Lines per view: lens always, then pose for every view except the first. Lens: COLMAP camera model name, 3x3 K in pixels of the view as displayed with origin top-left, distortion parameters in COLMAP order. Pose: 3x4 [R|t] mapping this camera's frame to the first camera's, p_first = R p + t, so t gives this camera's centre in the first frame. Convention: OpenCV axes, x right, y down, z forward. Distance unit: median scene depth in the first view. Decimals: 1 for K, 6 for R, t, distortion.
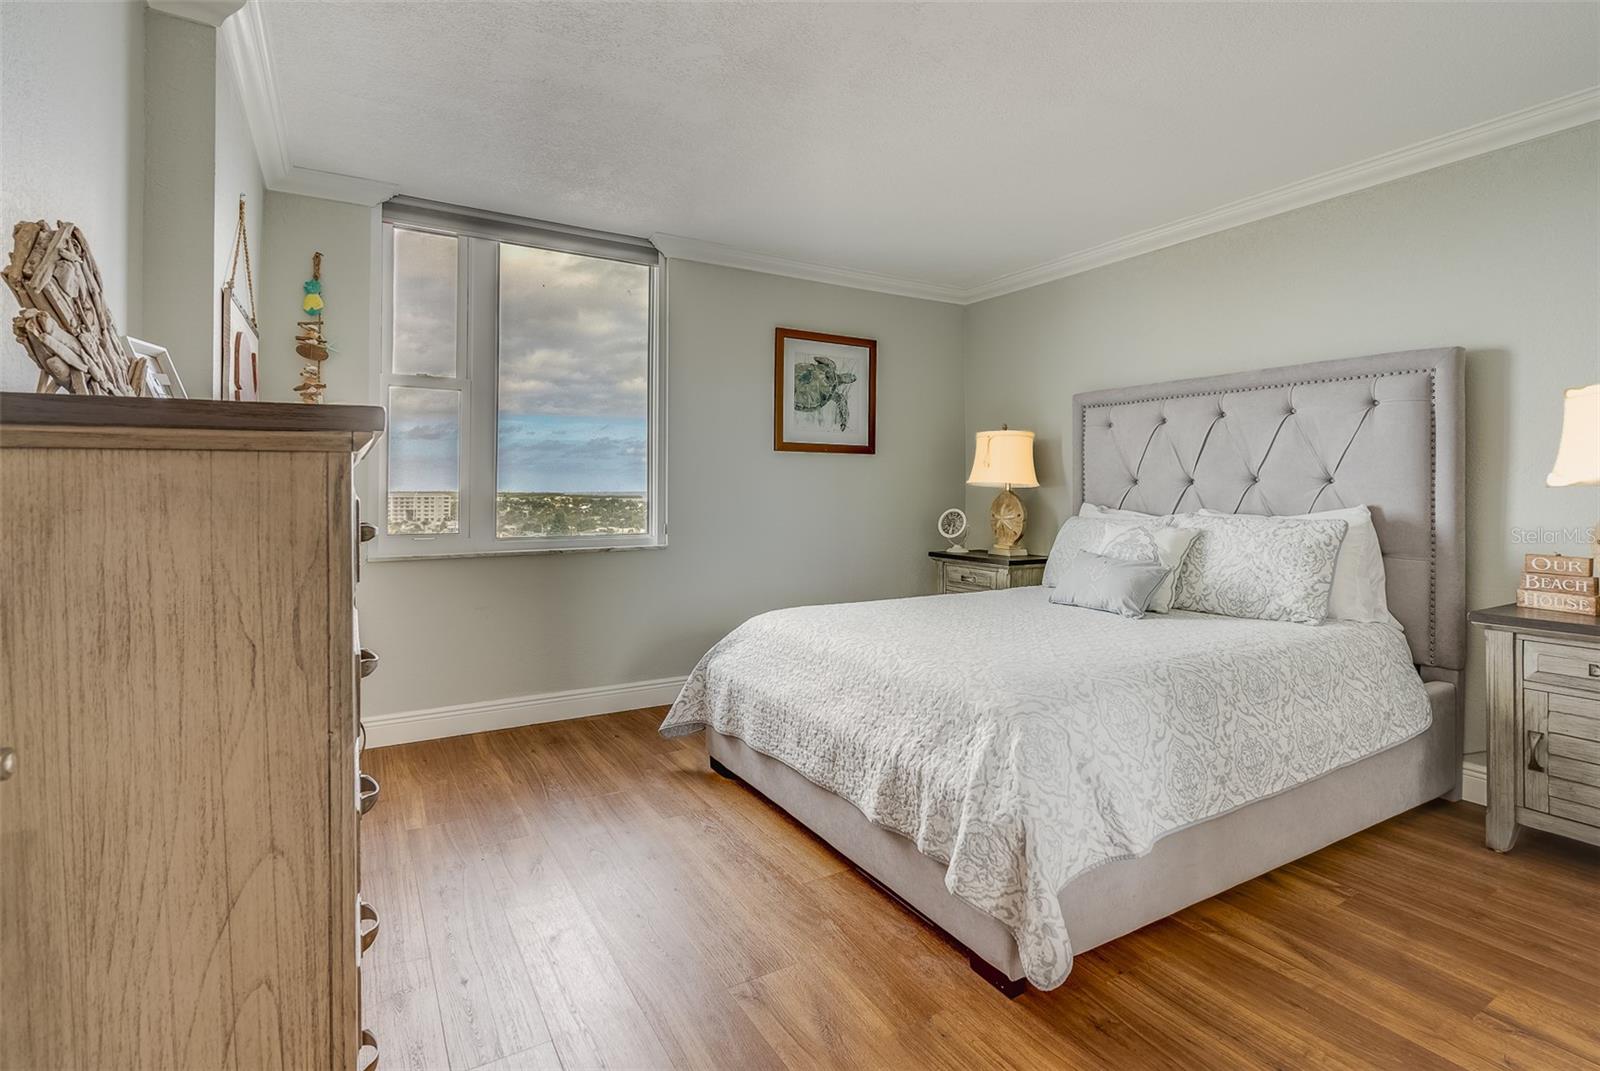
lens RADIAL K [[781.7, 0, 803.3], [0, 781.7, 479.6], [0, 0, 1]] dist [-0.001771, 0.000477]
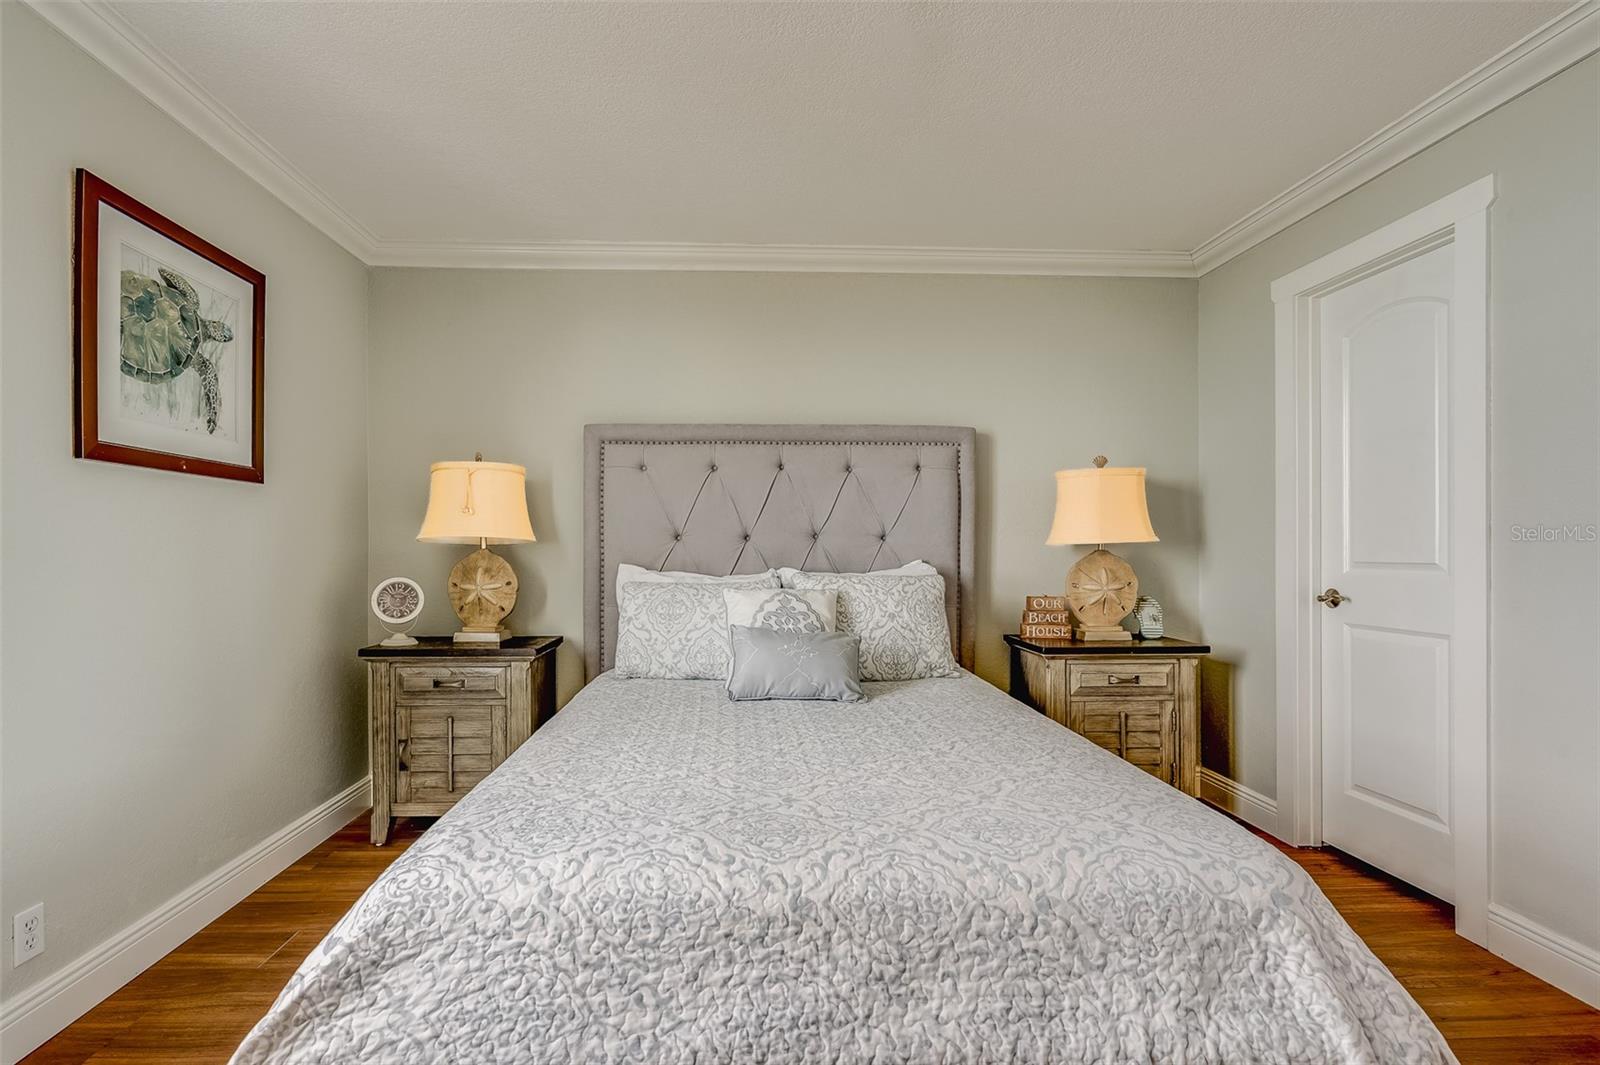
lens RADIAL K [[748.2, 0, 782.2], [0, 748.2, 546.4], [0, 0, 1]] dist [-0.000249, 0.000758]
pose [[0.478419, -0.001900, 0.878130, -0.206080], [-0.009381, 0.999930, 0.007275, 0.004502], [-0.878082, -0.011718, 0.478367, 0.456740]]
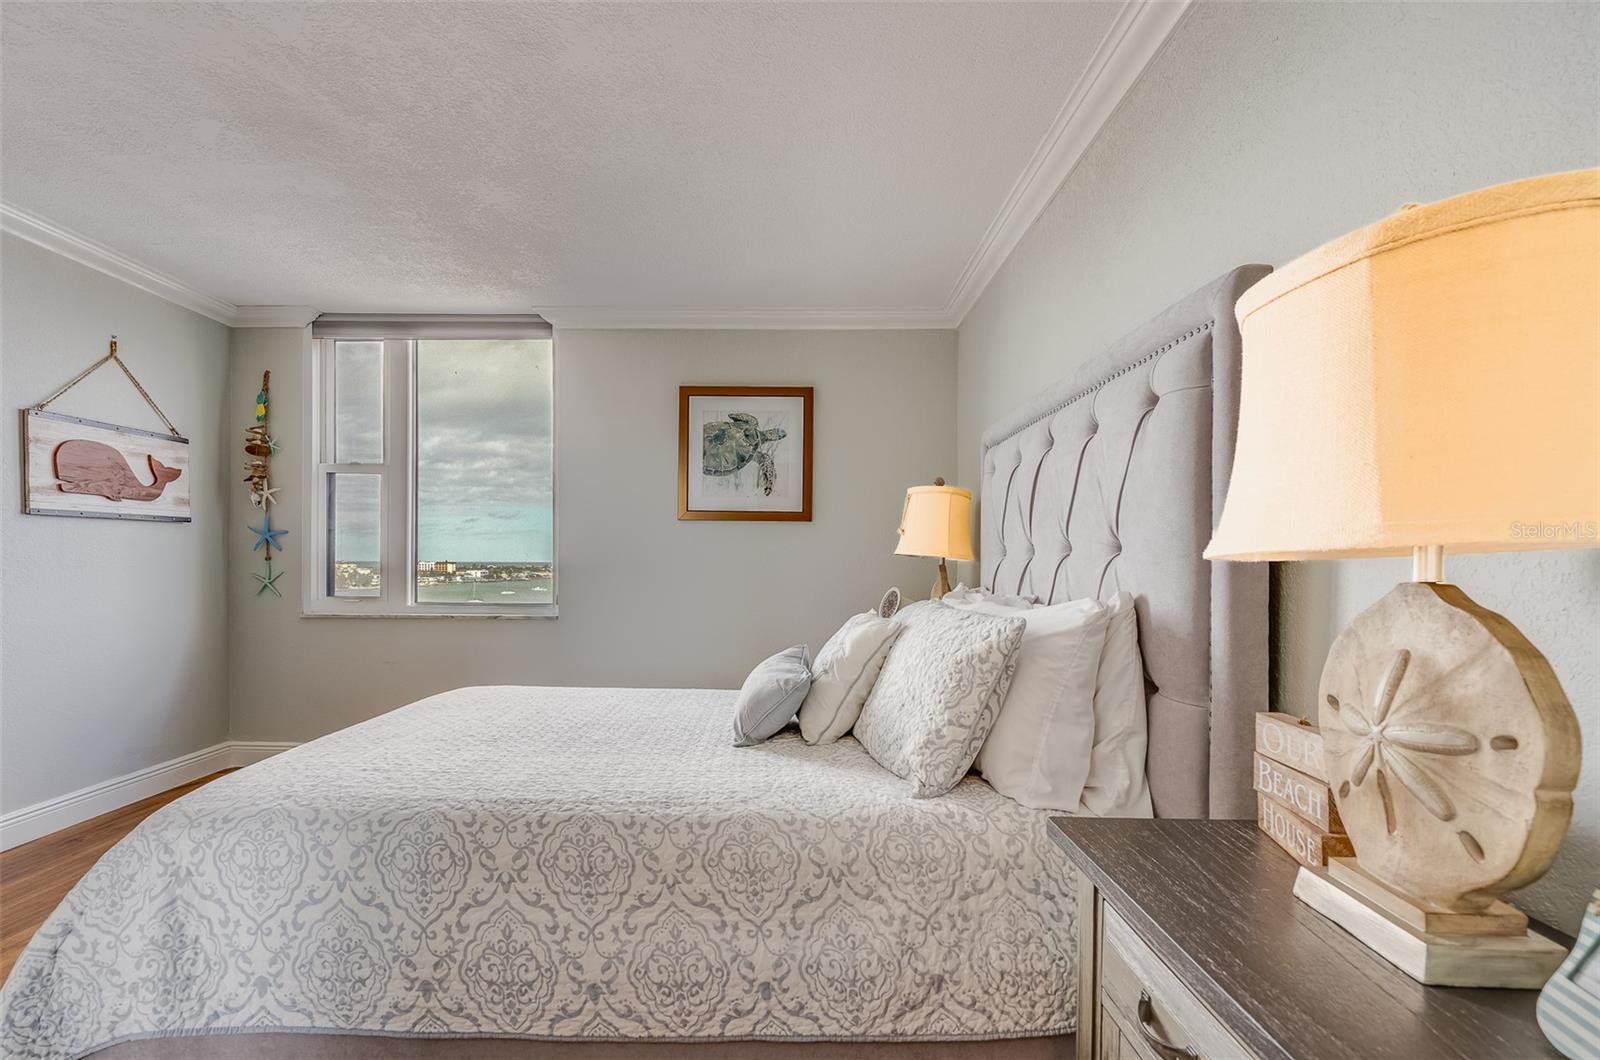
lens RADIAL K [[771.5, 0, 782.9], [0, 771.5, 567.4], [0, 0, 1]] dist [-0.004369, 0.001436]
pose [[0.840905, 0.009909, -0.541091, 0.553141], [-0.000921, 0.999857, 0.016879, 0.003791], [0.541181, -0.013695, 0.840794, 0.291245]]
